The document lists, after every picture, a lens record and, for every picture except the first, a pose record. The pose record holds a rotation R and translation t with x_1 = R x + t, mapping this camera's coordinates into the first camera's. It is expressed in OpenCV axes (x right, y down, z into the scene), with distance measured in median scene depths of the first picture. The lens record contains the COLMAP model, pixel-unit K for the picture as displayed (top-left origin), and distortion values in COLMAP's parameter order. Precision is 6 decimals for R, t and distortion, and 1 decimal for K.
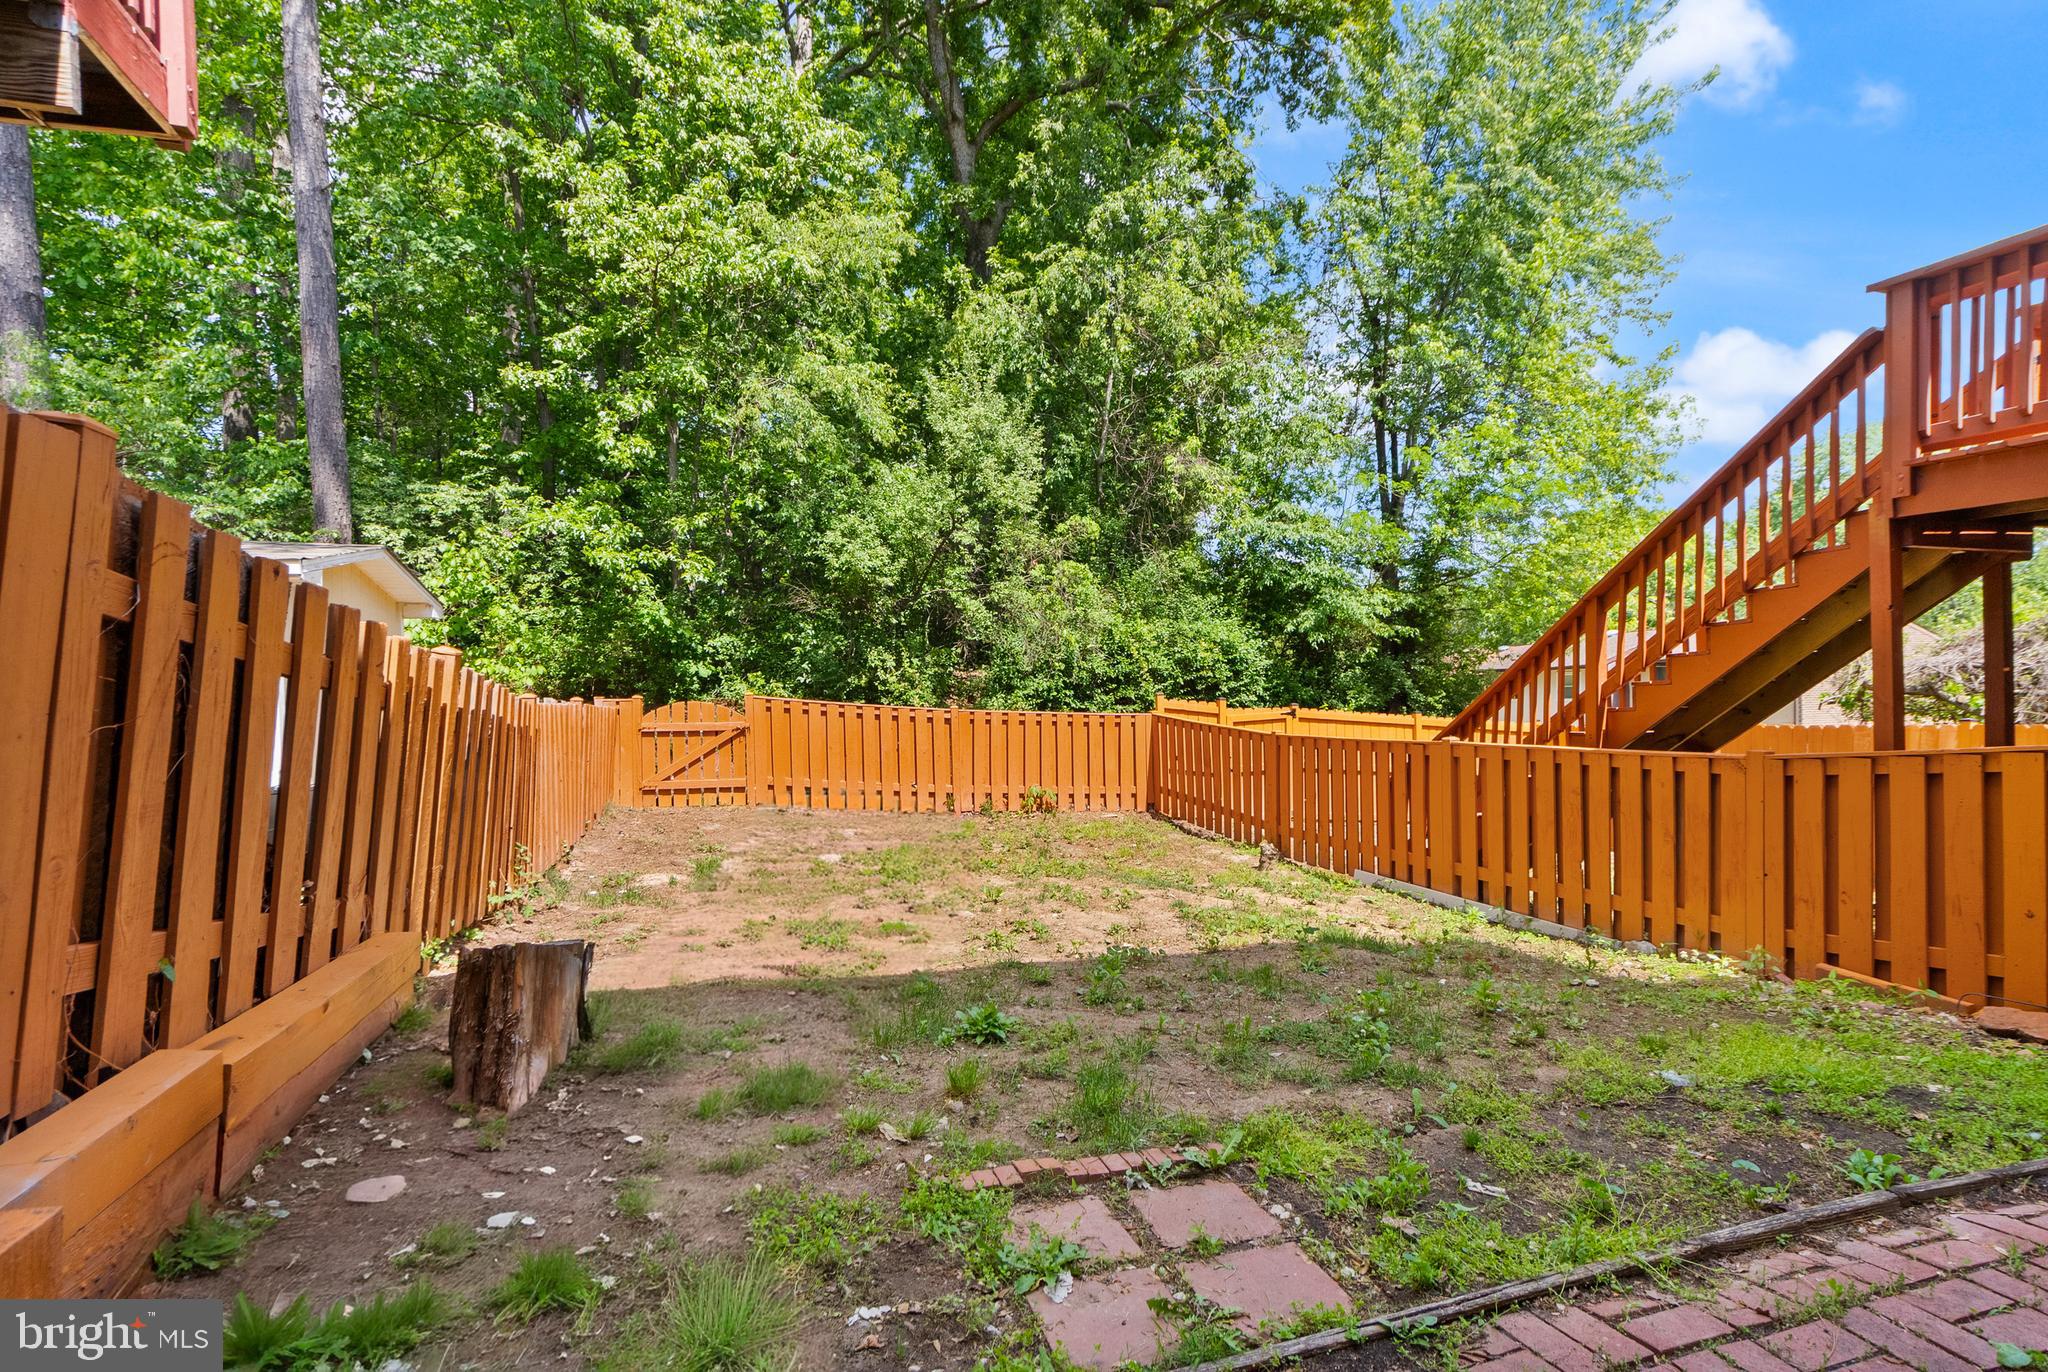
lens RADIAL K [[987.6, 0, 1008.9], [0, 987.6, 679.0], [0, 0, 1]] dist [-0.000837, 0.003196]
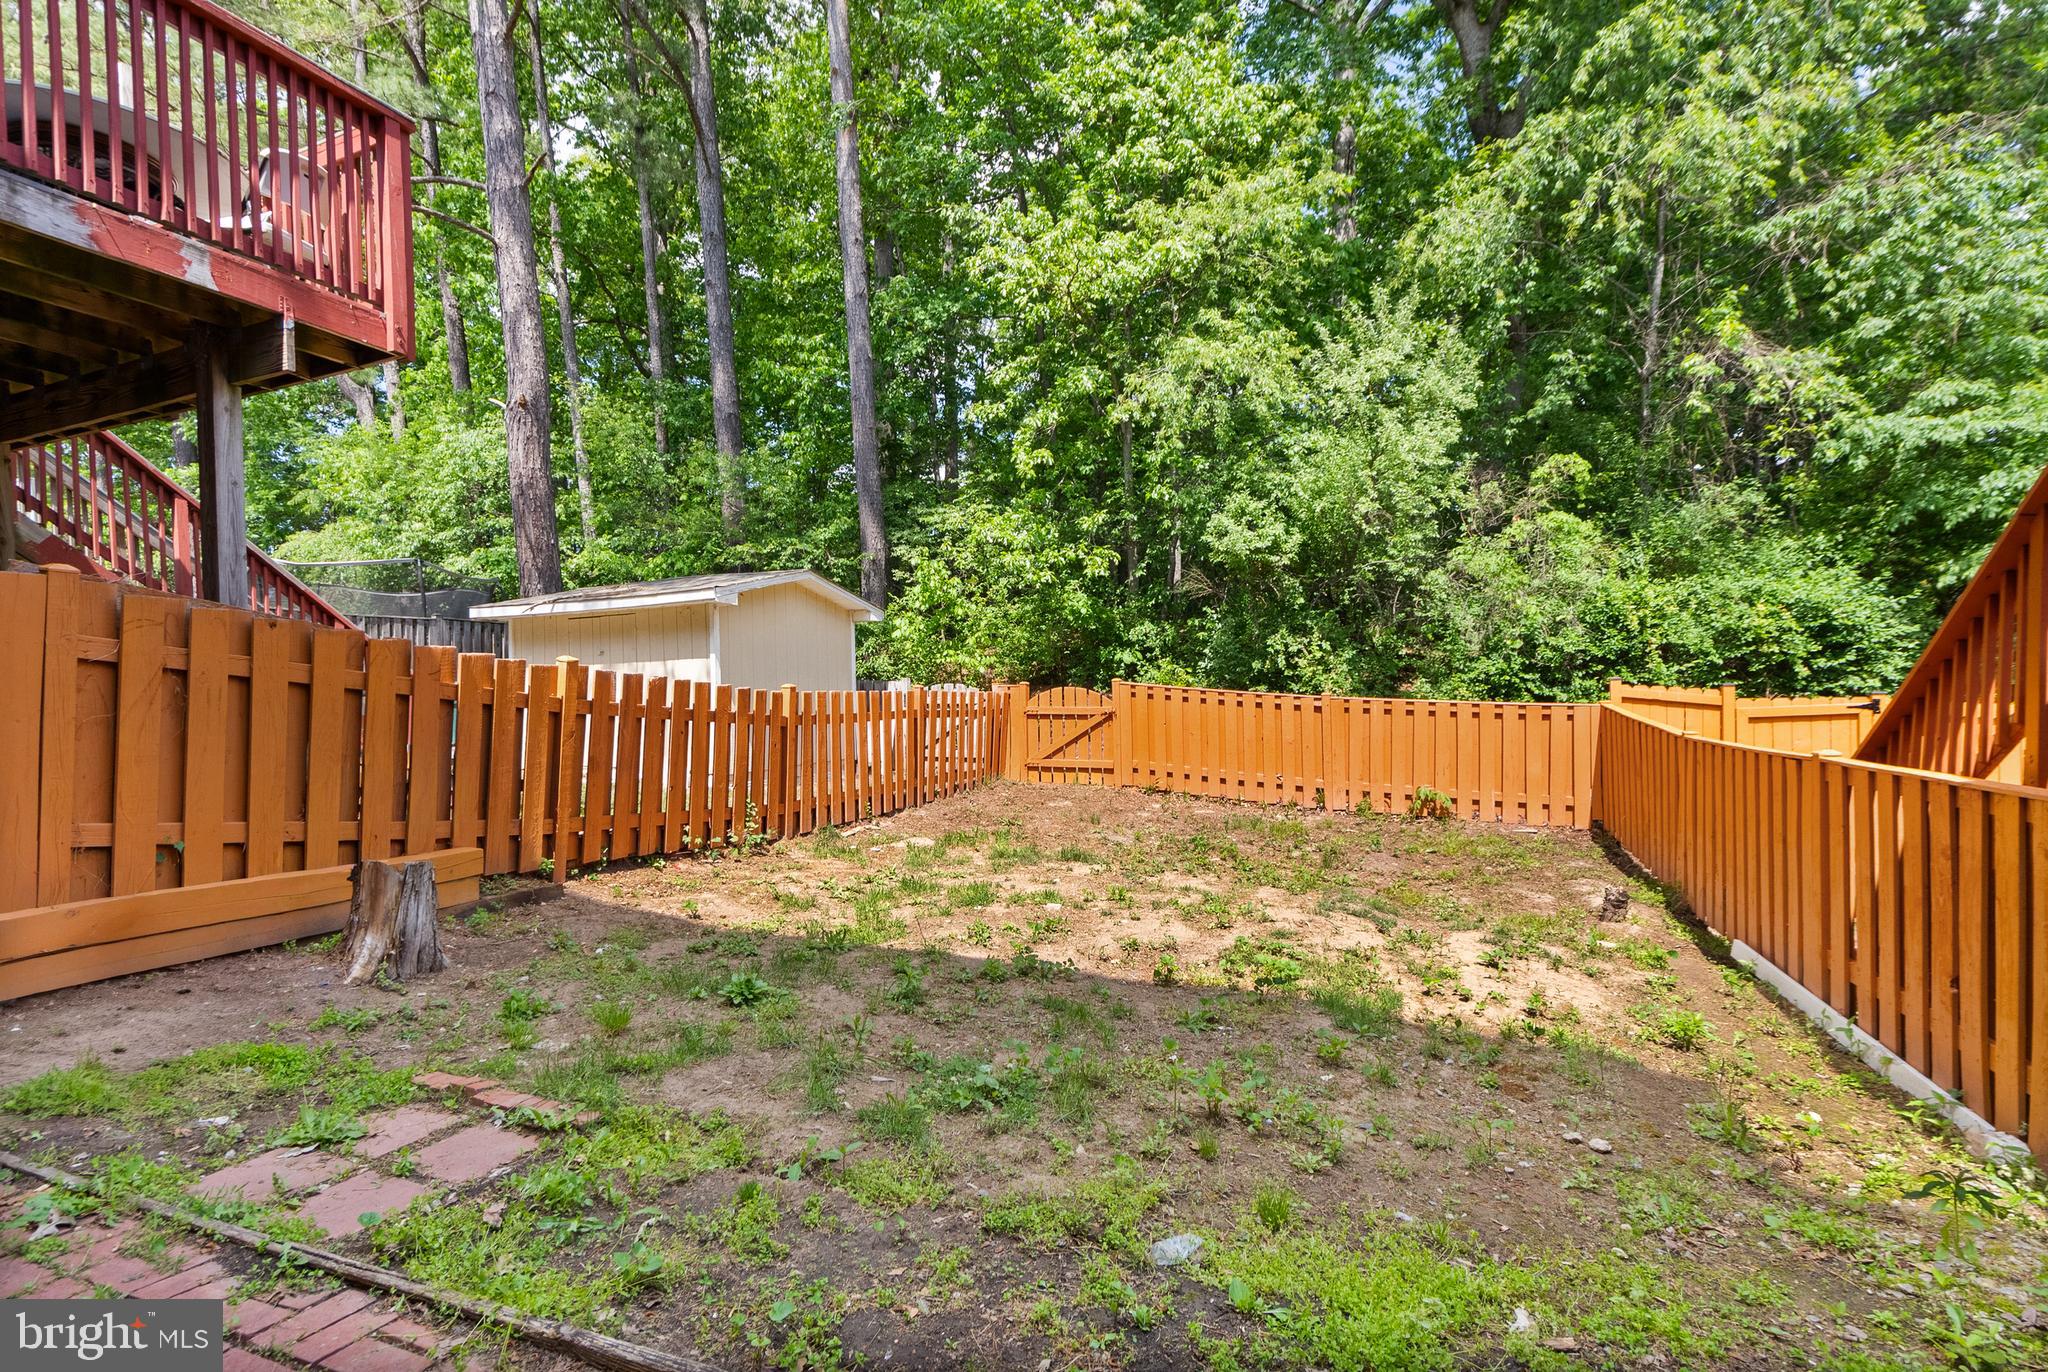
lens RADIAL K [[987.6, 0, 1004.1], [0, 987.6, 689.7], [0, 0, 1]] dist [-0.000837, 0.003196]
pose [[0.759639, 0.005074, -0.650325, 0.291305], [0.015993, 0.999521, 0.026481, -0.004138], [0.650148, -0.030516, 0.759195, 0.112149]]
